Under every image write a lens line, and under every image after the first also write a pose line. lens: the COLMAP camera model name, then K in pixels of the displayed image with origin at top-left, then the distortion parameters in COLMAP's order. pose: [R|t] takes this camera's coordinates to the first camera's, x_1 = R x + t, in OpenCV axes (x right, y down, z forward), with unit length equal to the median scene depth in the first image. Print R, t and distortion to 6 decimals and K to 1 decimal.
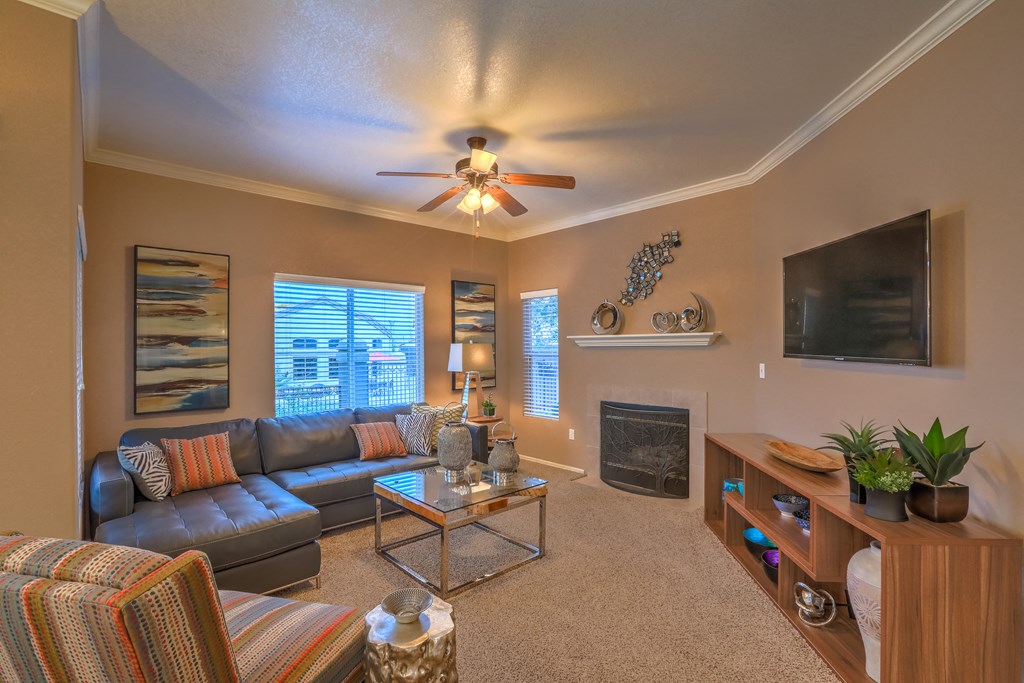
lens RADIAL K [[469.1, 0, 512.0], [0, 469.1, 344.0], [0, 0, 1]] dist [-0.052933, 0.020201]
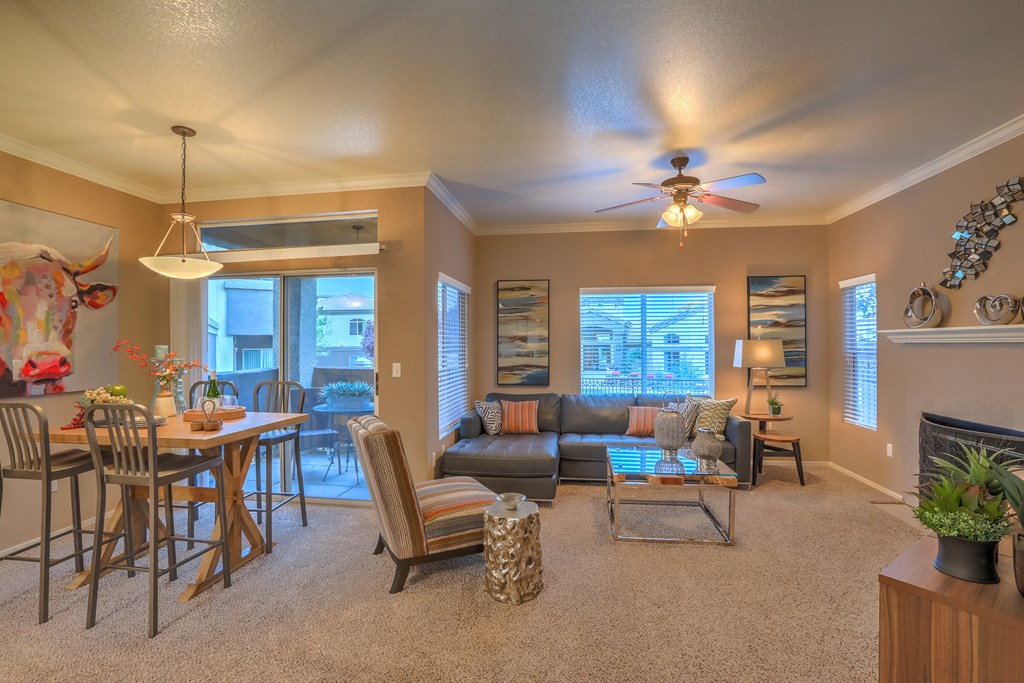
lens RADIAL K [[469.1, 0, 512.0], [0, 469.1, 344.0], [0, 0, 1]] dist [-0.052933, 0.020201]
pose [[0.634157, 0.002926, -0.773199, 0.386856], [0.005368, 0.999952, 0.008187, -0.003319], [0.773186, -0.009342, 0.634111, -0.018891]]
